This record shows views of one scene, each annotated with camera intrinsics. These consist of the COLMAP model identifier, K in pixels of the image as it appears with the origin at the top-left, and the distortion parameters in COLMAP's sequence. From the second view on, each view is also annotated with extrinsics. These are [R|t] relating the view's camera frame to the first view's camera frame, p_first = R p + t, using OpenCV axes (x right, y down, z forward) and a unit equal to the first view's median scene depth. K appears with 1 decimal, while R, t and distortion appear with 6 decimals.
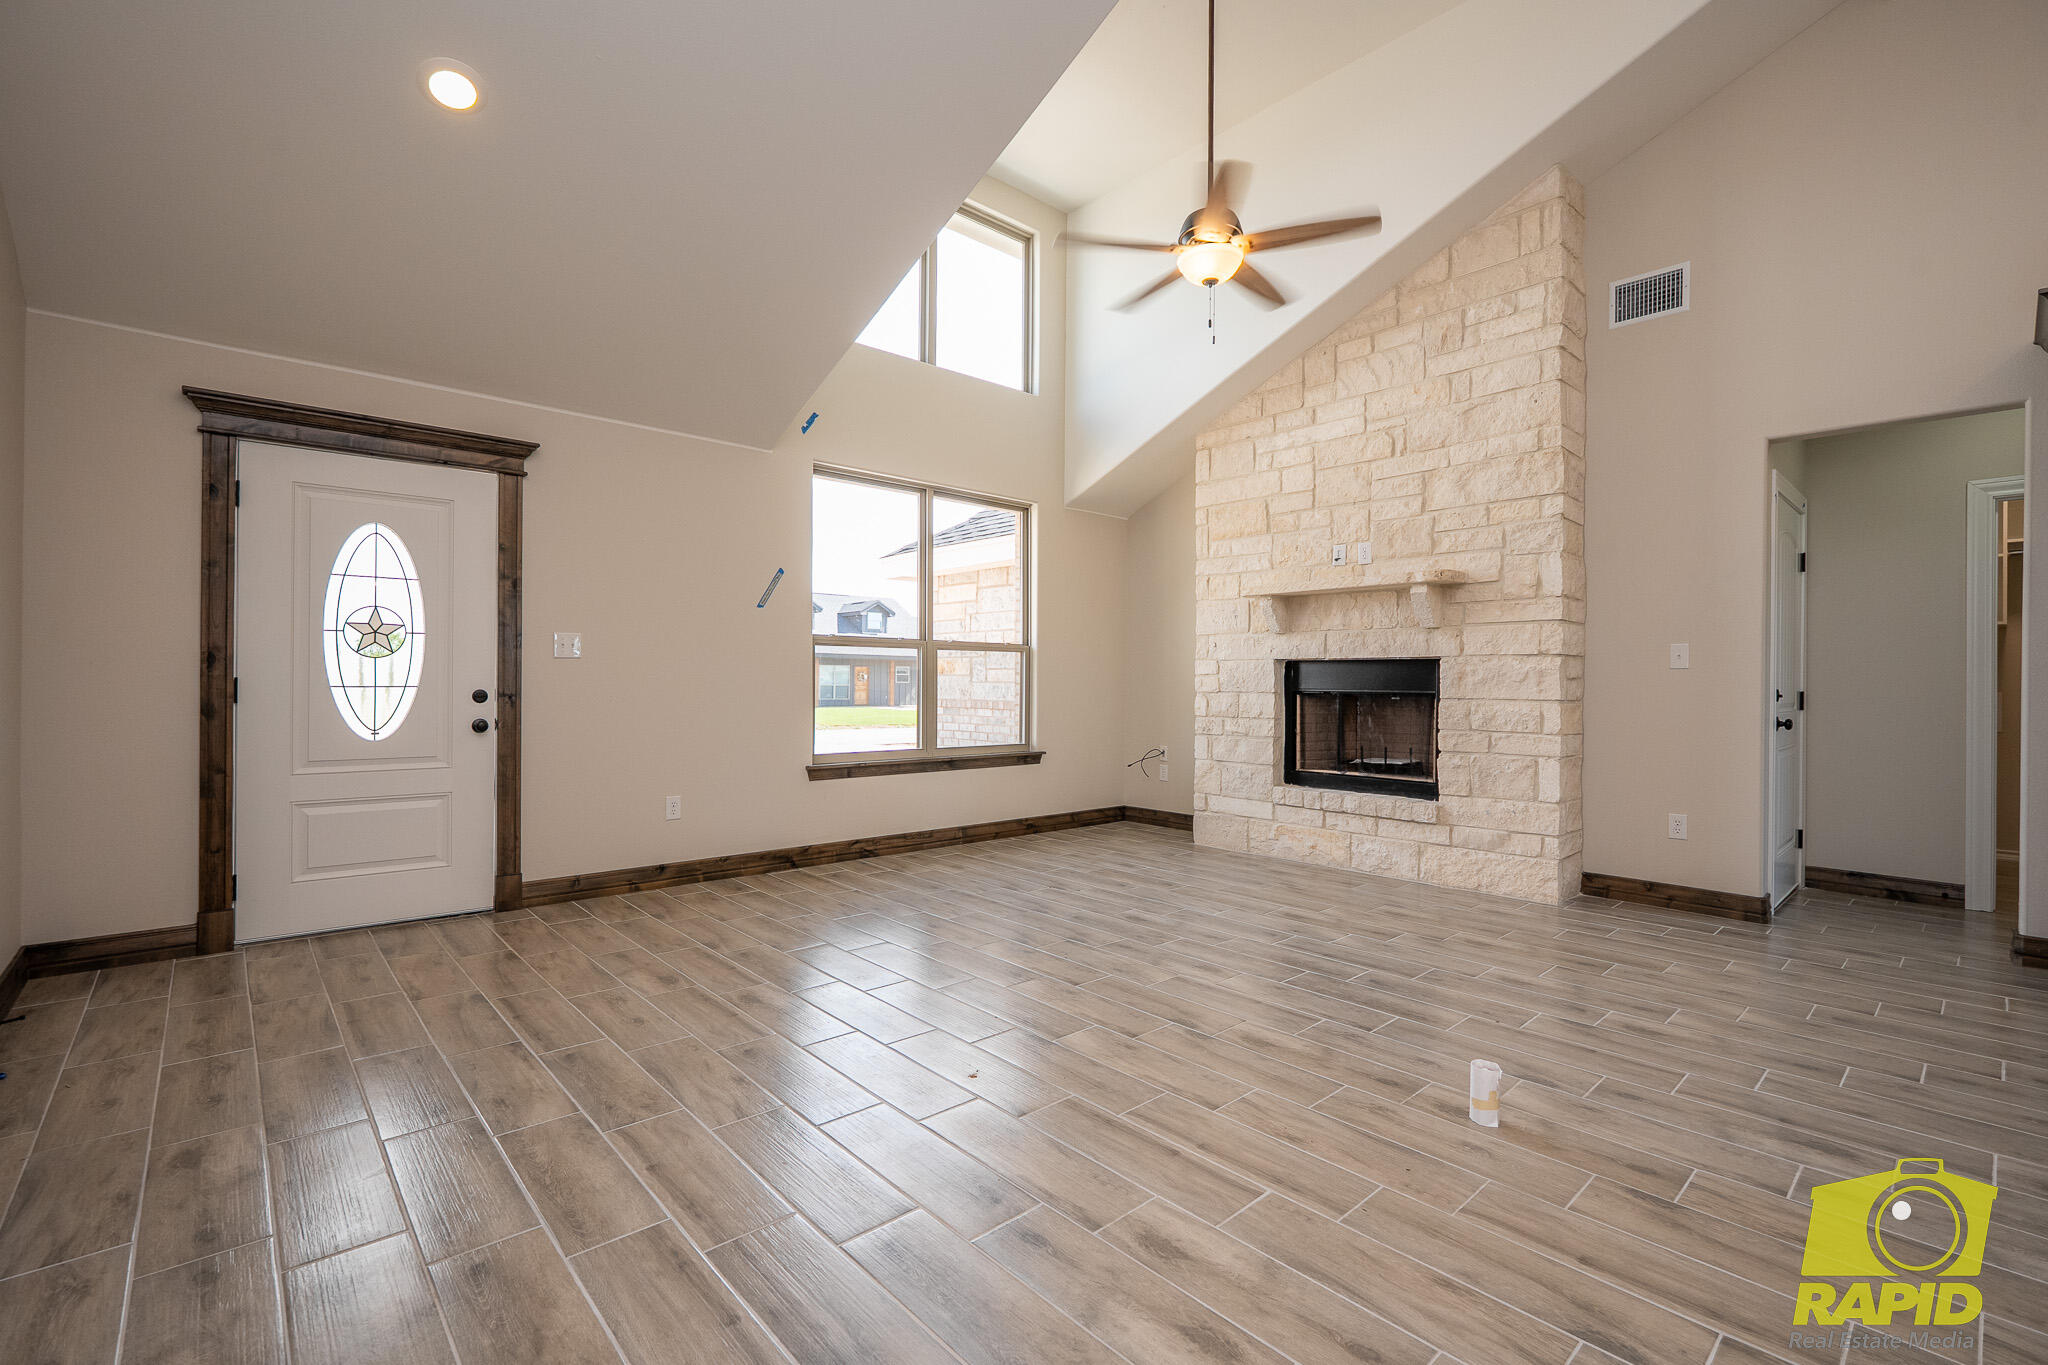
lens RADIAL K [[896.0, 0, 1028.1], [0, 896.0, 679.1], [0, 0, 1]] dist [-0.004230, 0.000323]
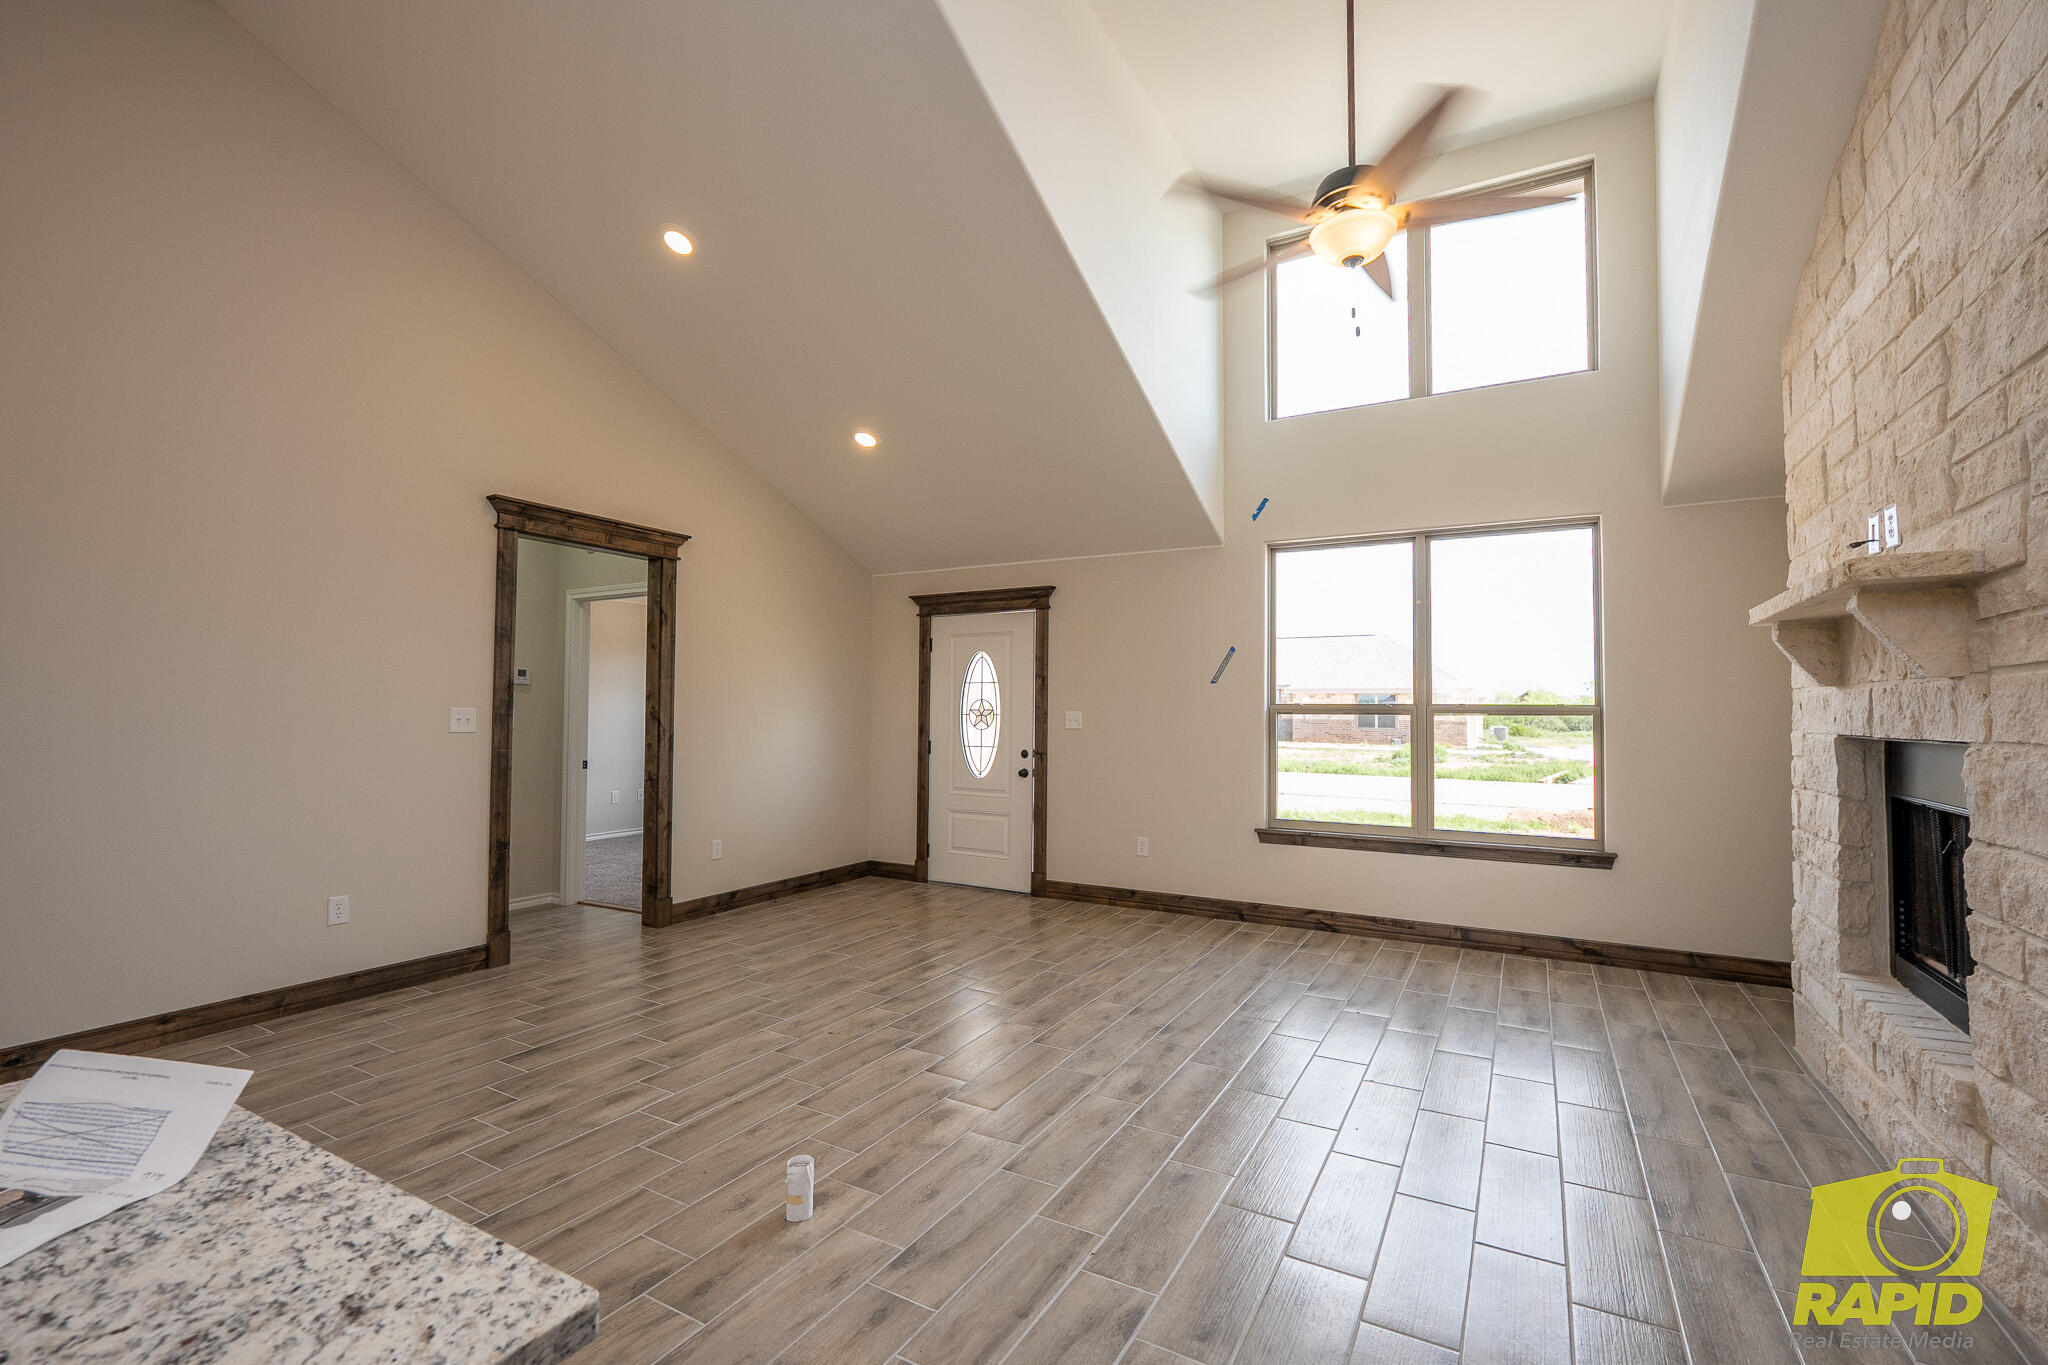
lens RADIAL K [[896.0, 0, 1016.4], [0, 896.0, 682.2], [0, 0, 1]] dist [-0.004230, 0.000323]
pose [[0.310509, -0.036413, -0.949873, 0.902828], [-0.001454, 0.999247, -0.038781, -0.046852], [0.950569, 0.013423, 0.310222, 0.514782]]
